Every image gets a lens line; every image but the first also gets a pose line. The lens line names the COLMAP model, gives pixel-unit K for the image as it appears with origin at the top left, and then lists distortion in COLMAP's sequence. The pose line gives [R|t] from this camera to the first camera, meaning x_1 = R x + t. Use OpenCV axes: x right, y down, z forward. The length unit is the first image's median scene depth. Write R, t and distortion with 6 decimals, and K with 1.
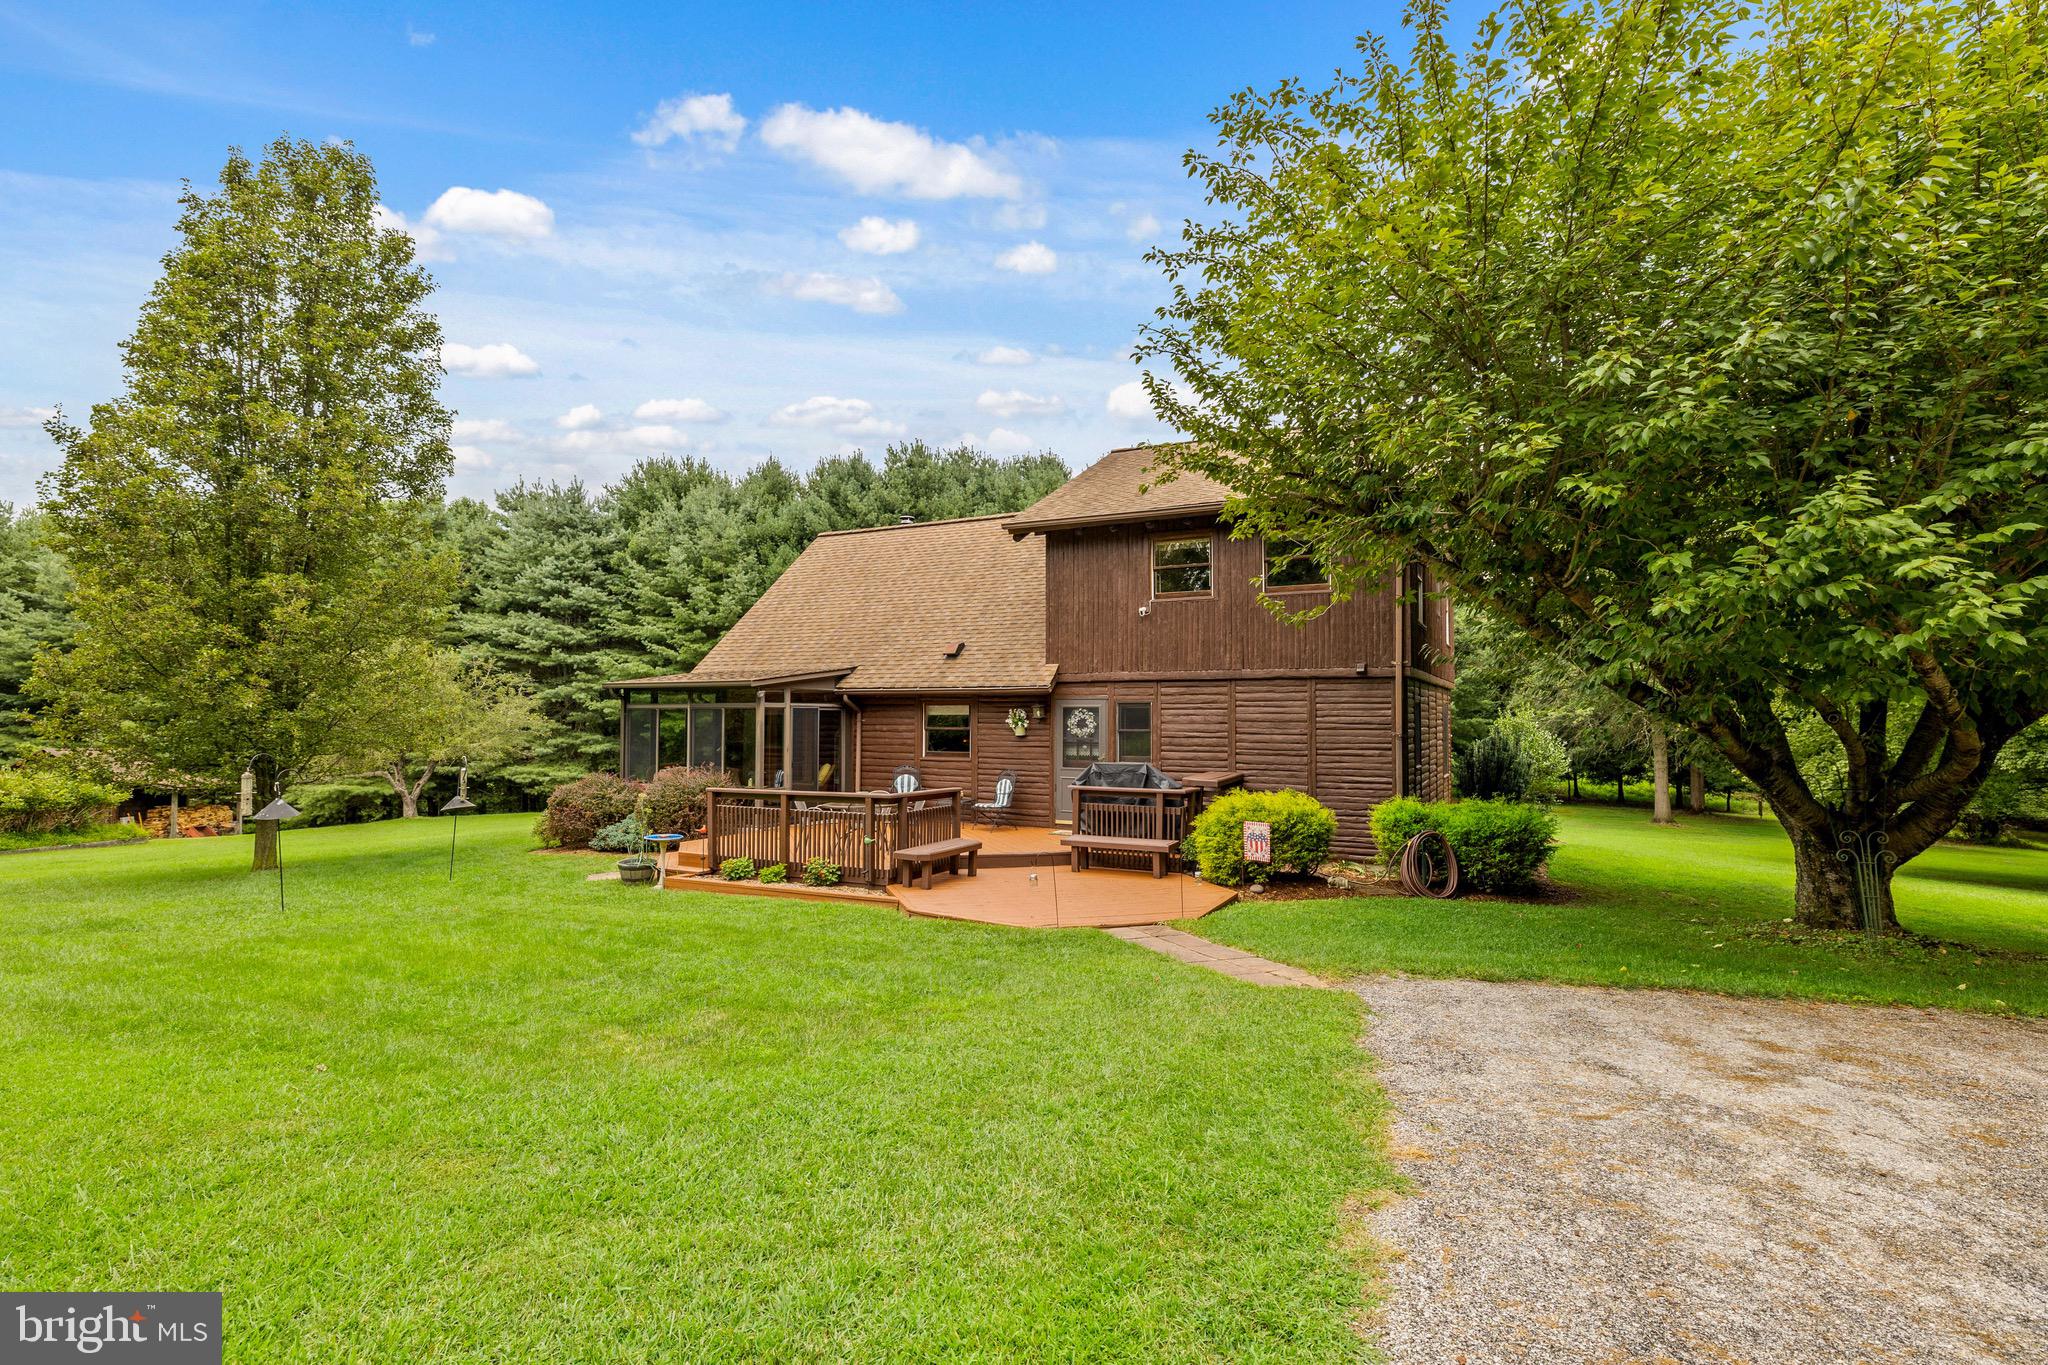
lens RADIAL K [[966.5, 0, 1023.1], [0, 966.5, 702.7], [0, 0, 1]] dist [-0.001587, -0.000124]
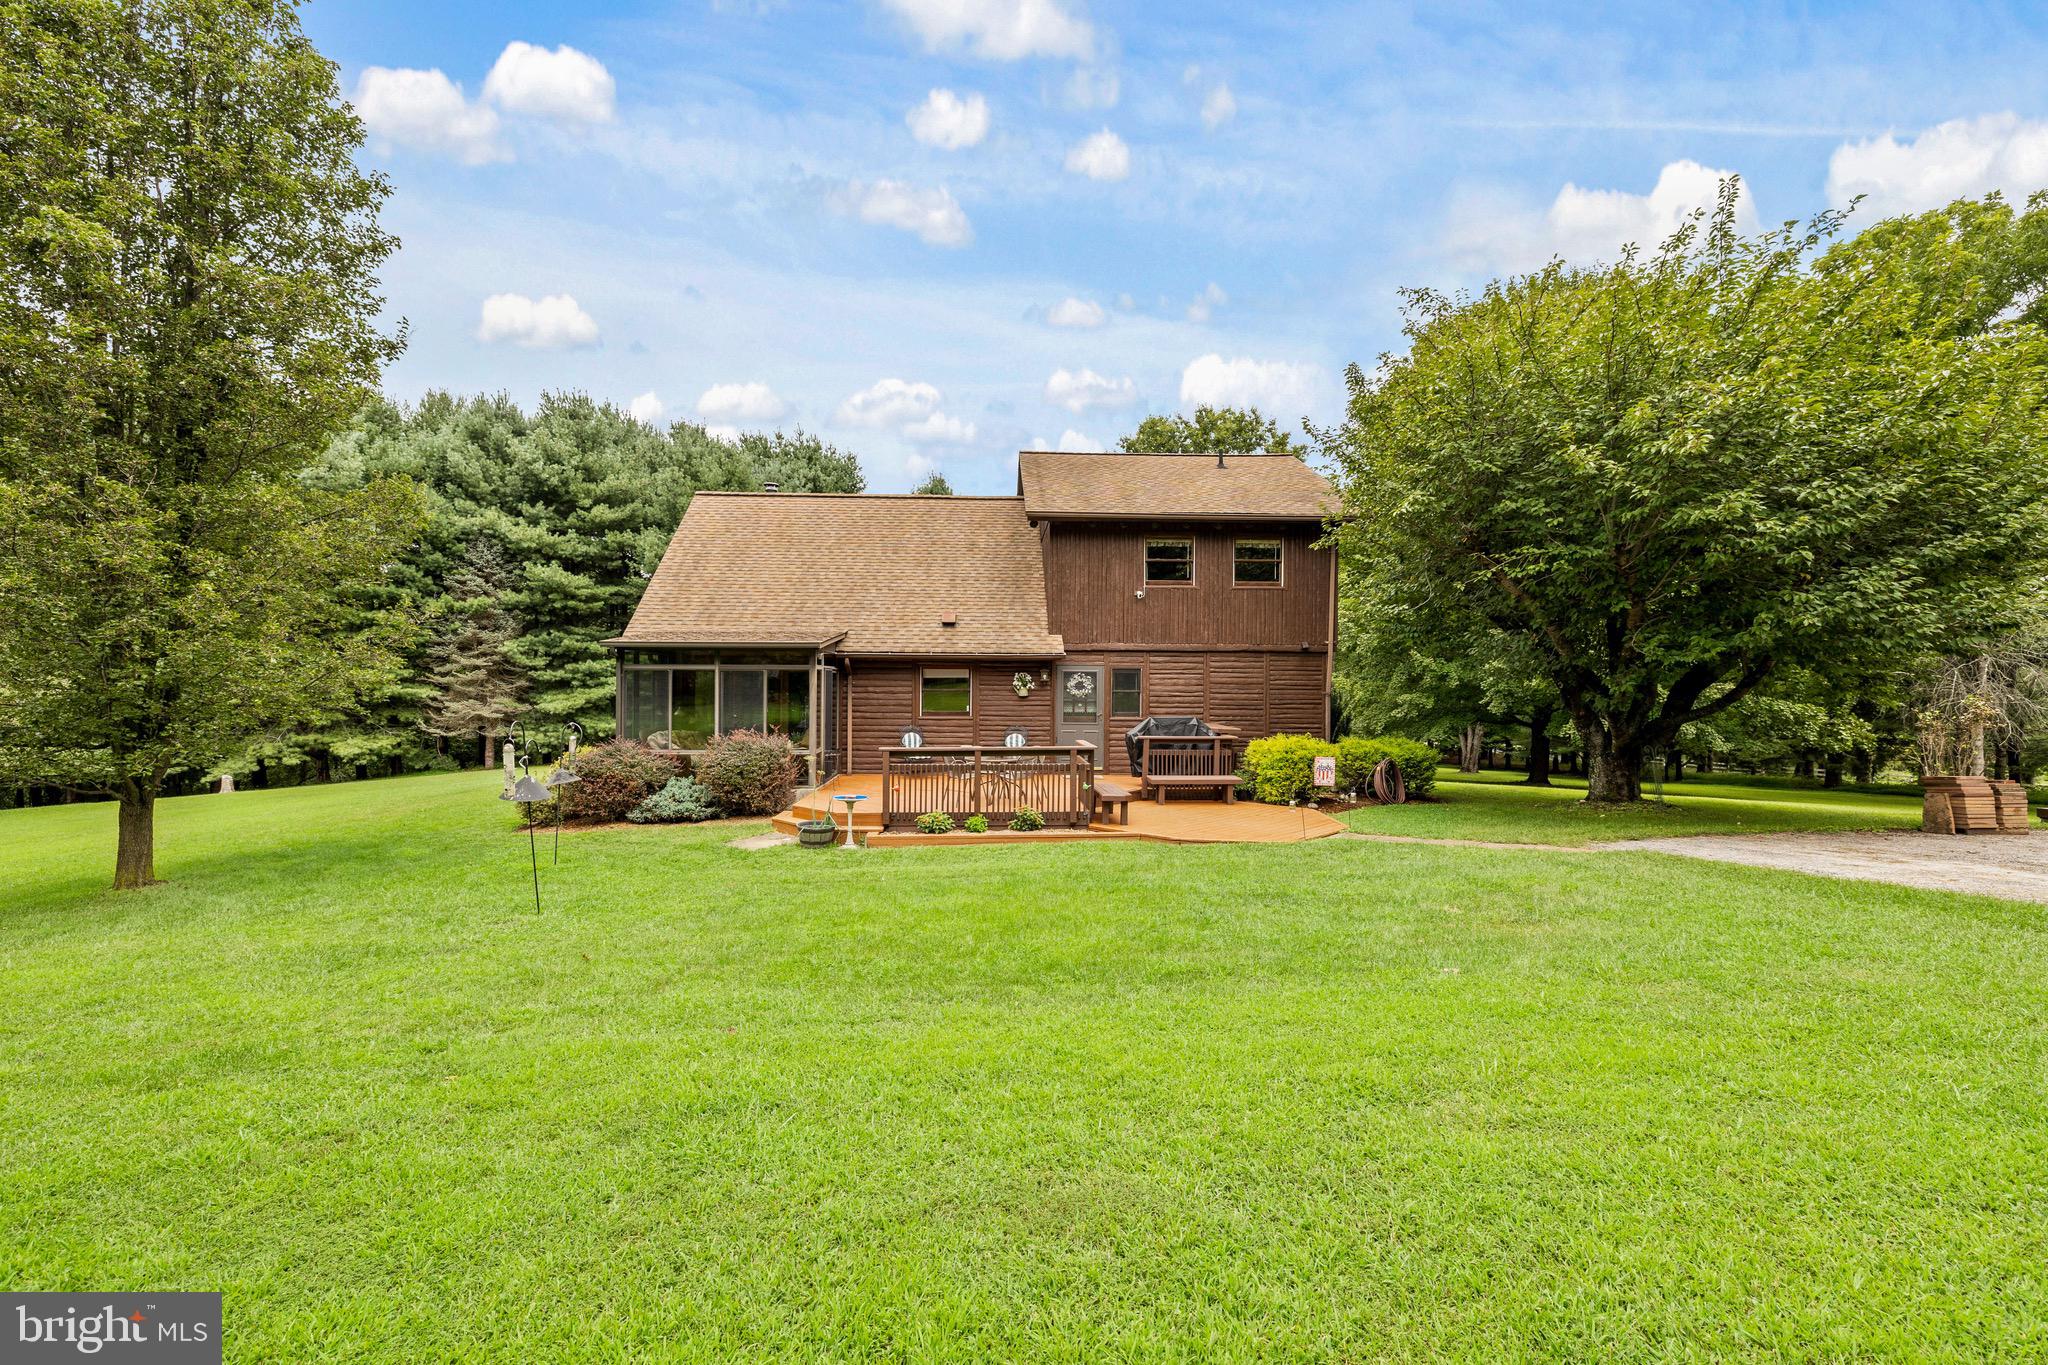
lens RADIAL K [[866.9, 0, 1020.2], [0, 866.9, 695.0], [0, 0, 1]] dist [0.001448, 0.000254]
pose [[0.873627, -0.005395, 0.486566, -0.530675], [-0.009994, 0.999529, 0.029026, 0.002896], [-0.486493, -0.030220, 0.873161, 0.100136]]
